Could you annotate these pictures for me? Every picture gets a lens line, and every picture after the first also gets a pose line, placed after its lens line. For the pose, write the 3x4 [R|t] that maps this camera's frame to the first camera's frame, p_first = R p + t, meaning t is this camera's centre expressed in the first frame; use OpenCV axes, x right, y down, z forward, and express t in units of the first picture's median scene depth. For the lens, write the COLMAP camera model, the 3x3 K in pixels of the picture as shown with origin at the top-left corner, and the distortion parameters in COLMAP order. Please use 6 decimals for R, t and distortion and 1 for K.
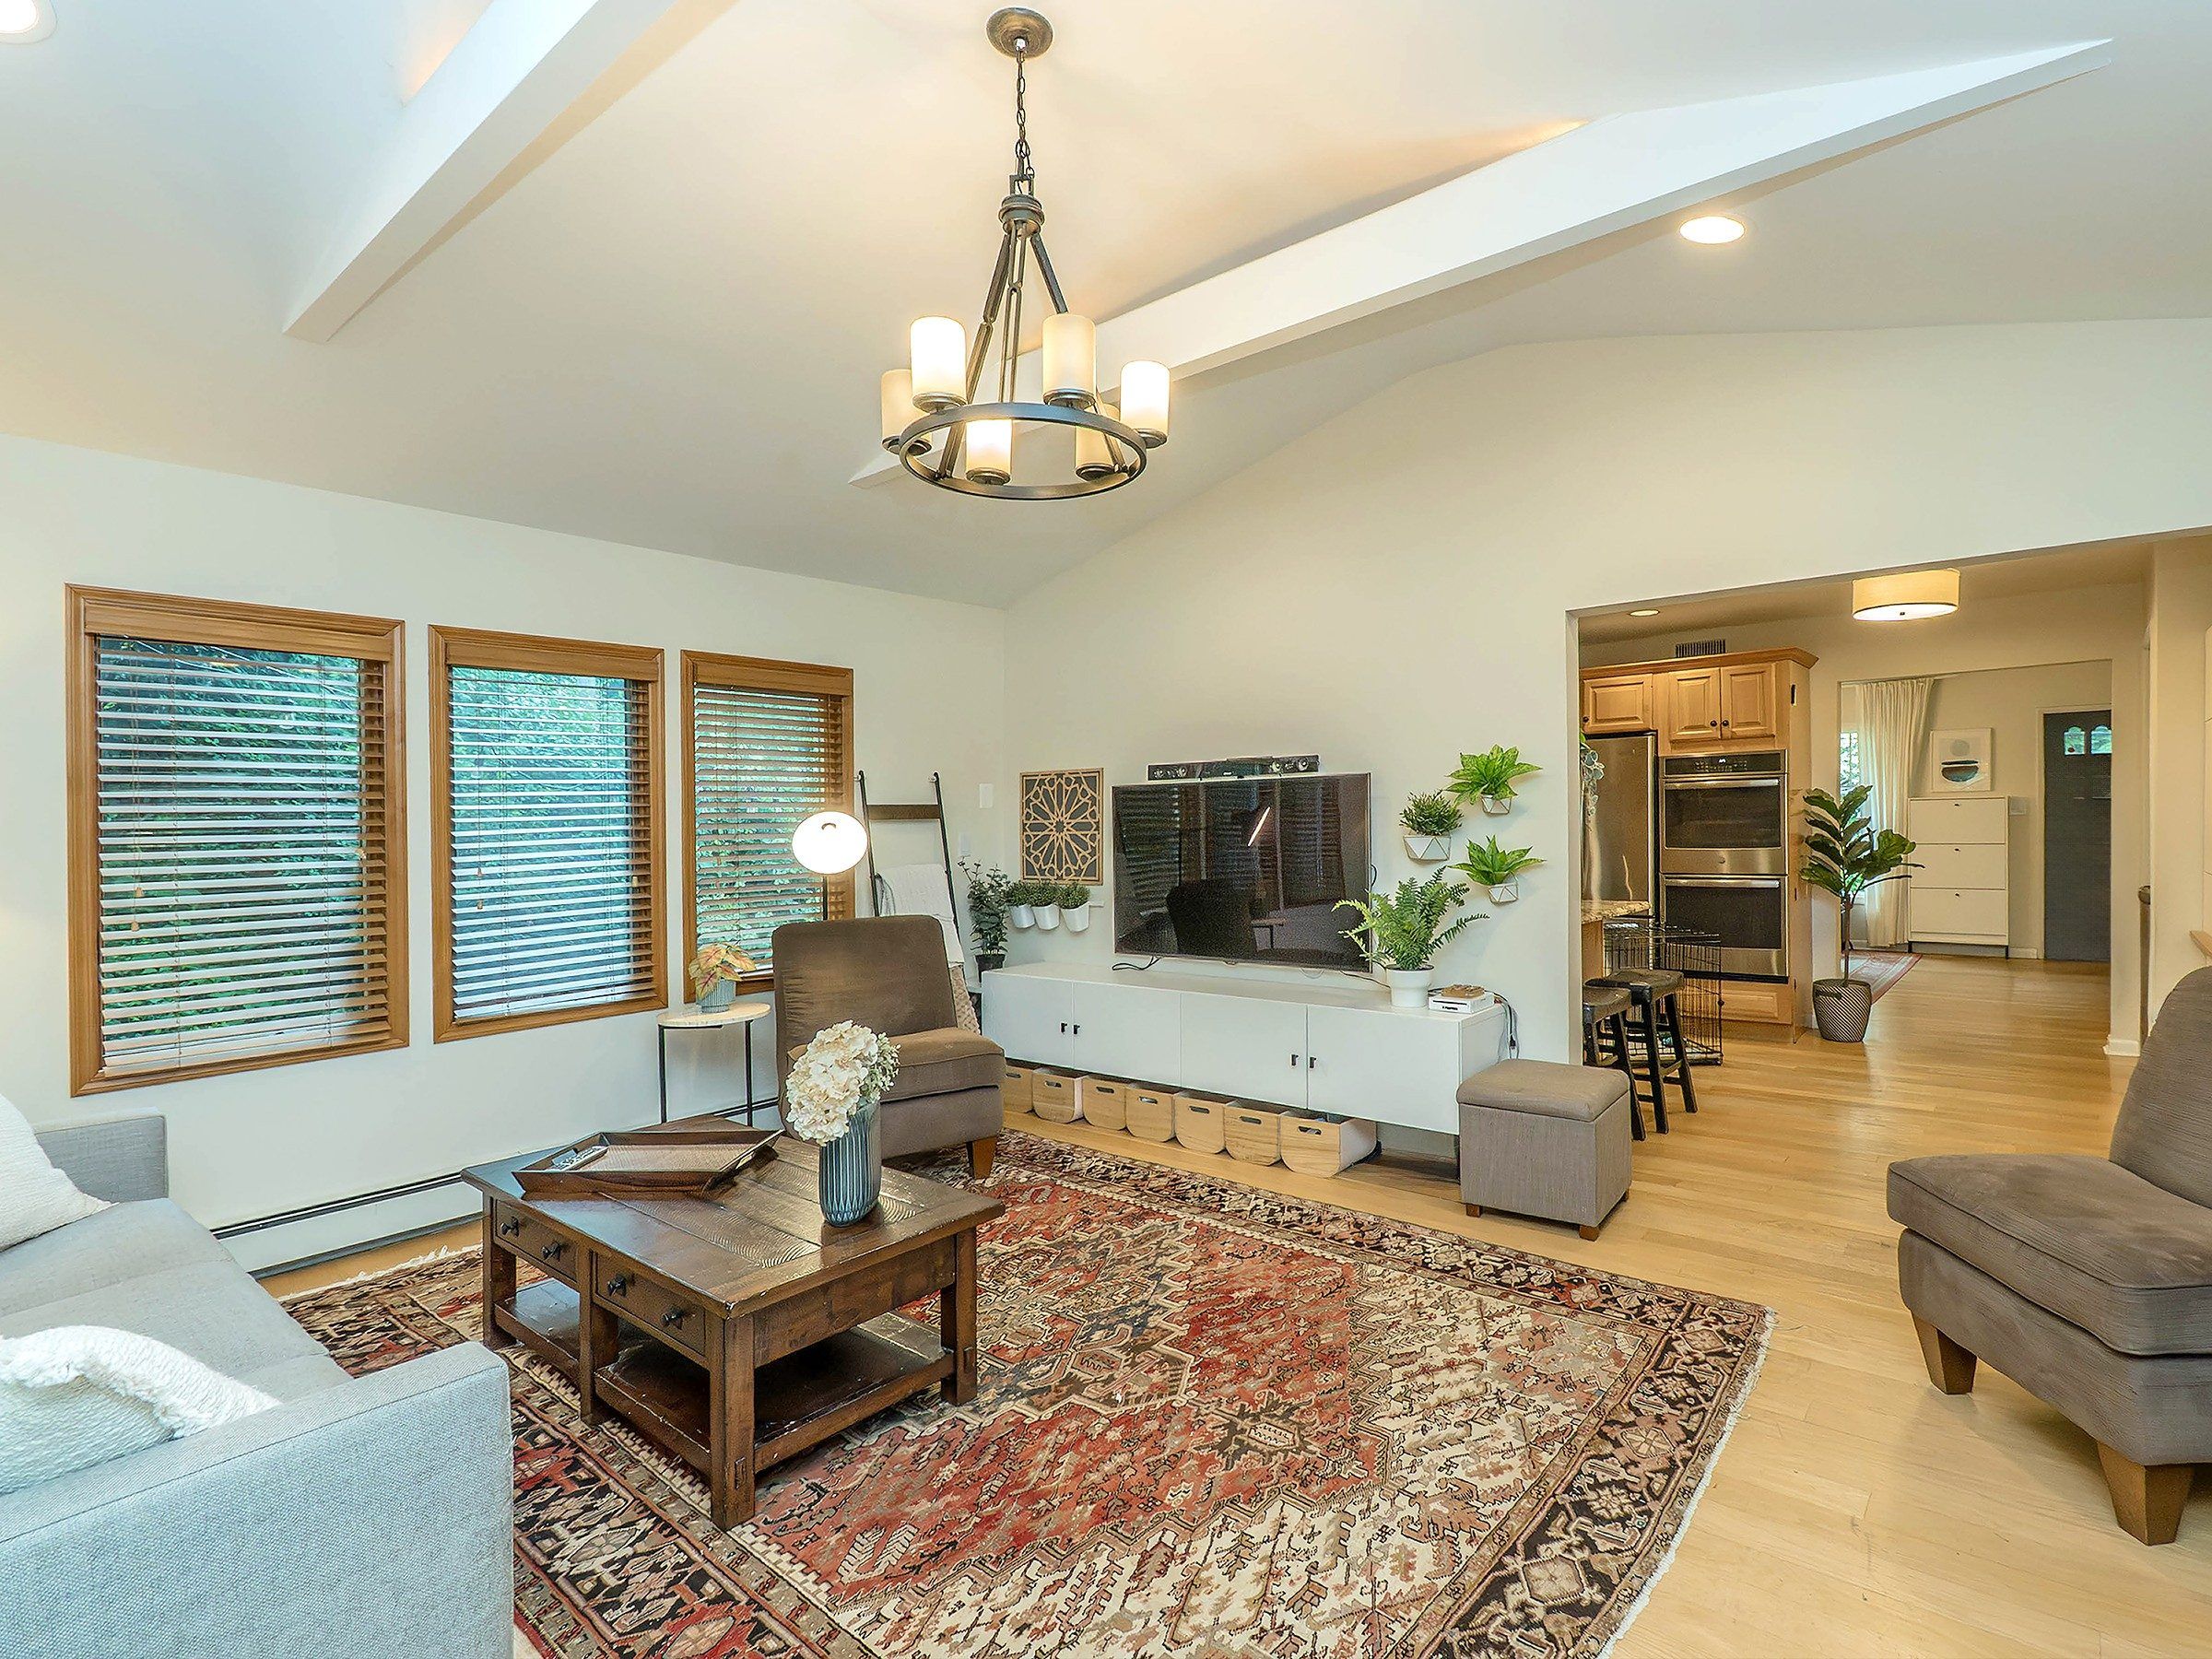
lens RADIAL K [[1092.7, 0, 1235.2], [0, 1092.7, 863.3], [0, 0, 1]] dist [0.012211, -0.006026]
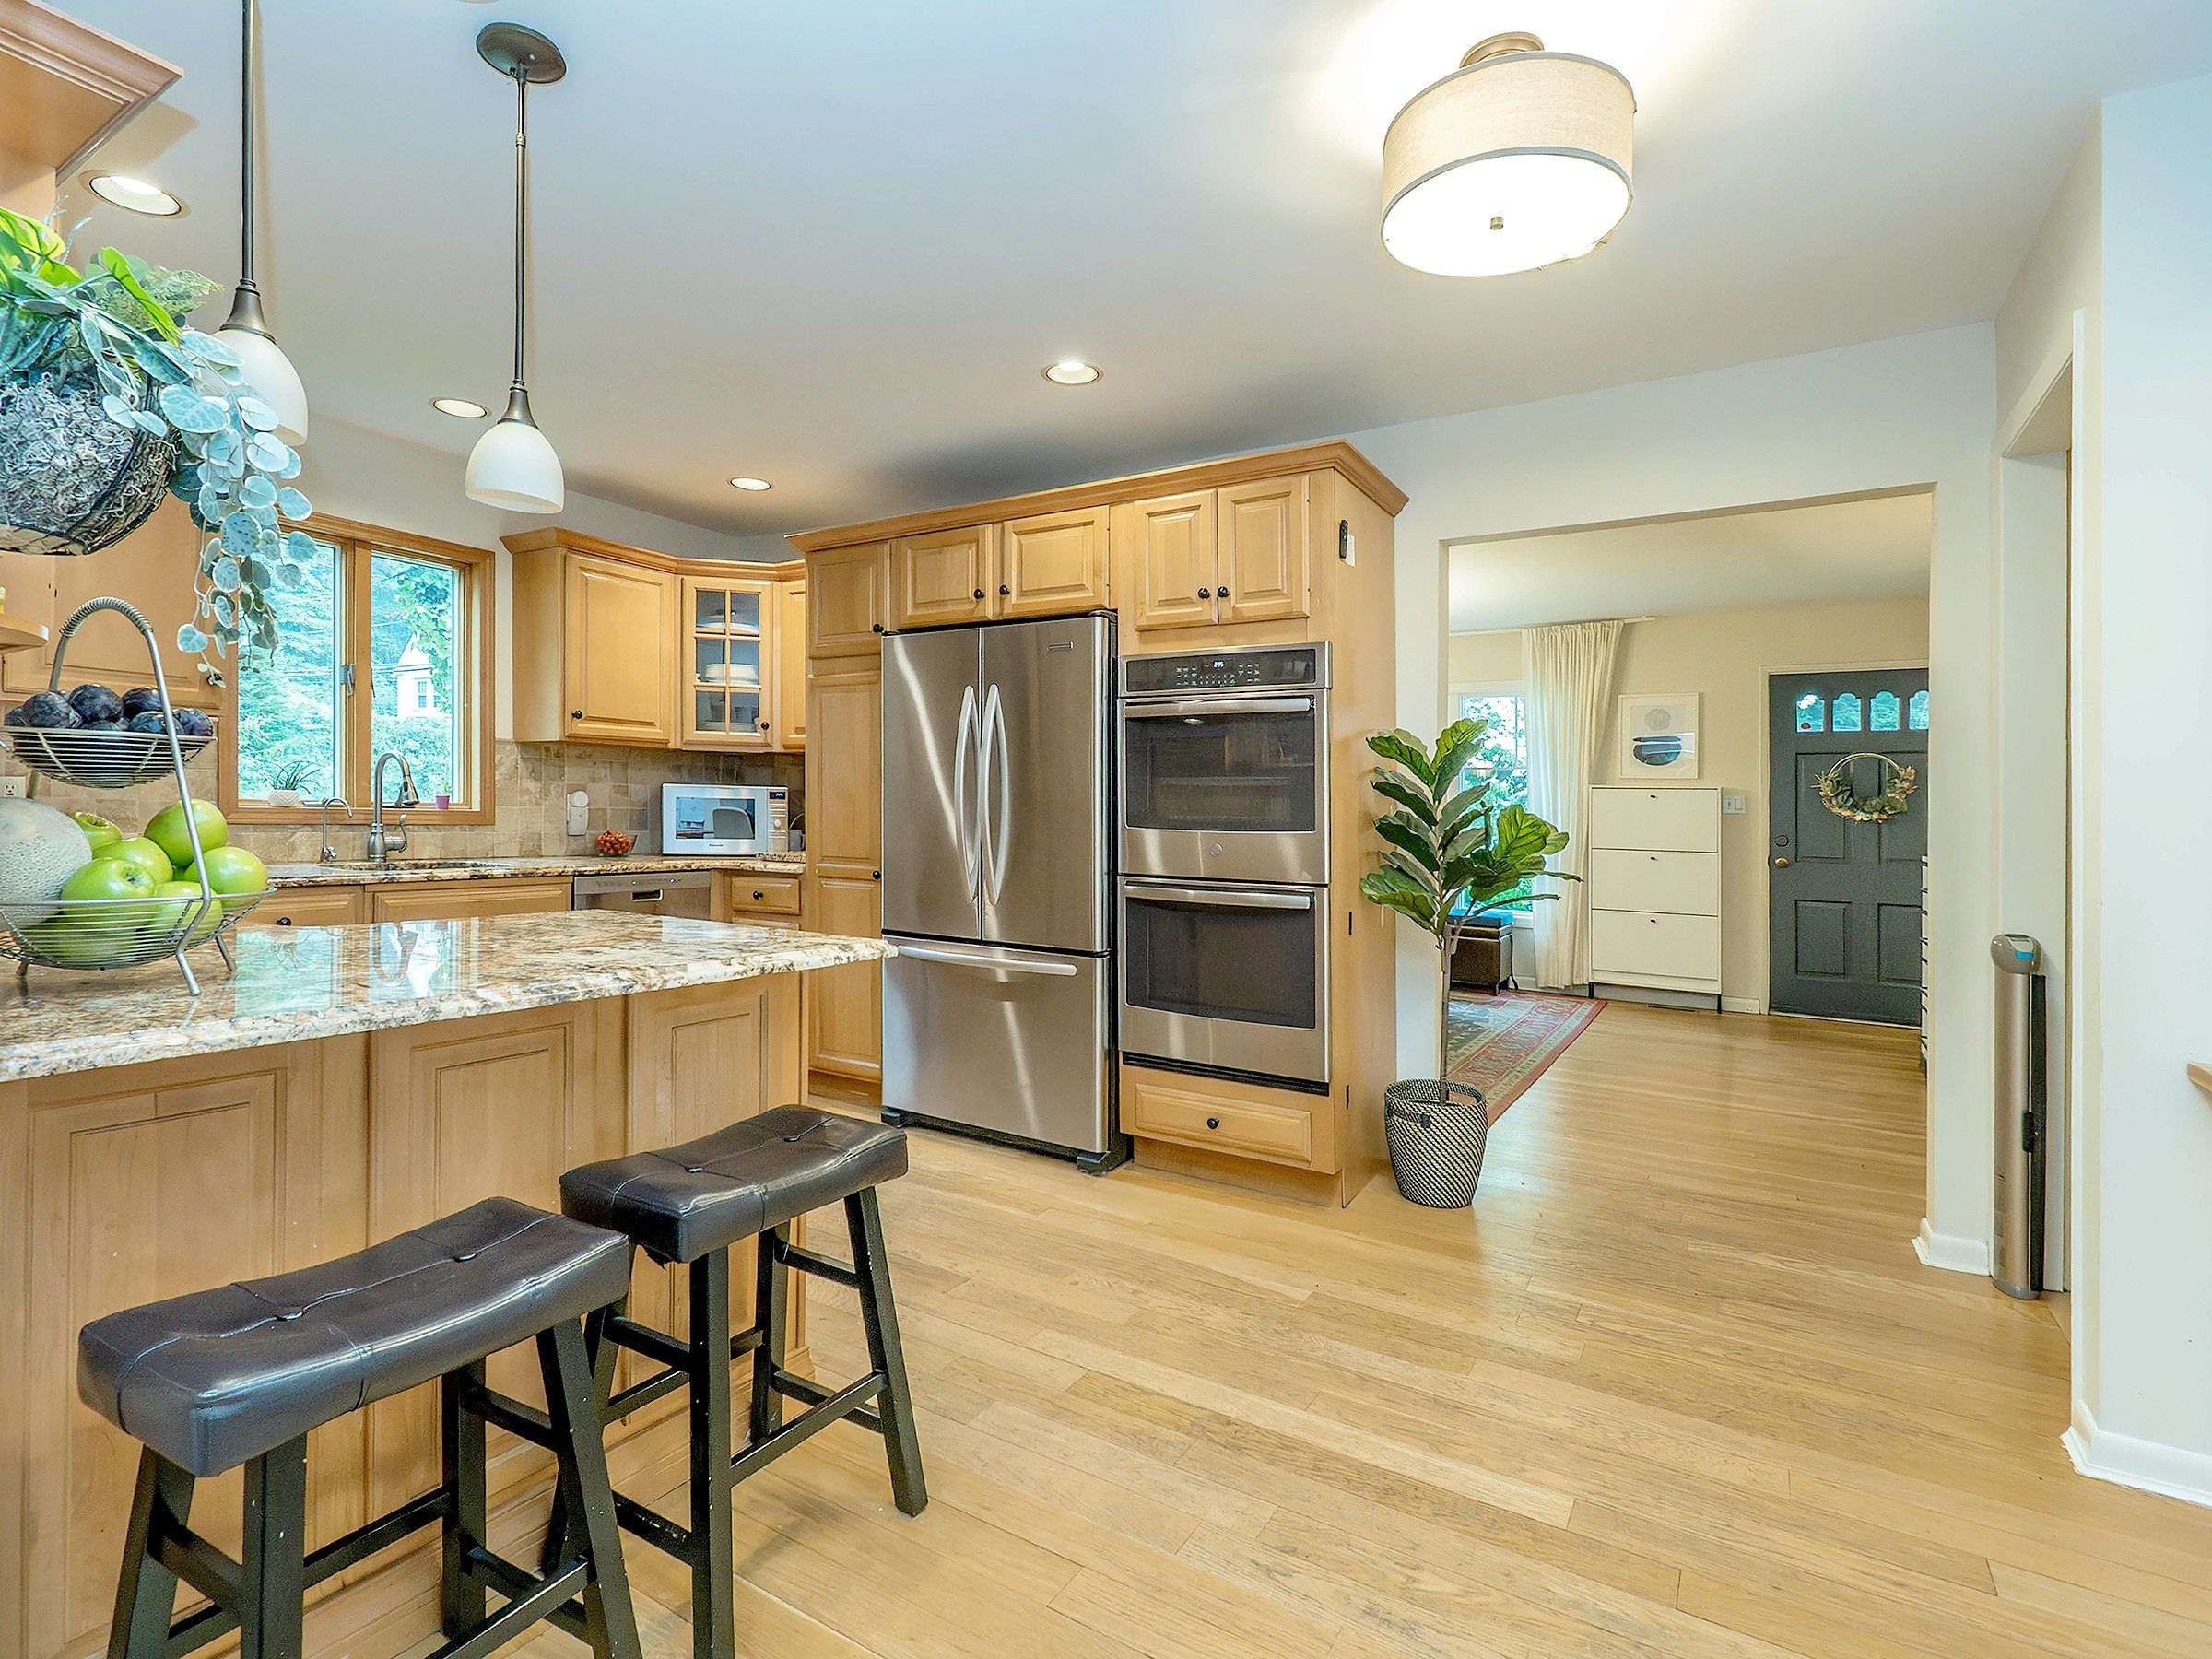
lens RADIAL K [[1092.7, 0, 1049.1], [0, 1092.7, 788.5], [0, 0, 1]] dist [0.012211, -0.006026]
pose [[0.996675, 0.042879, 0.069285, 0.324030], [-0.038388, 0.997153, -0.064909, 0.003754], [-0.071871, 0.062034, 0.995483, 0.475055]]
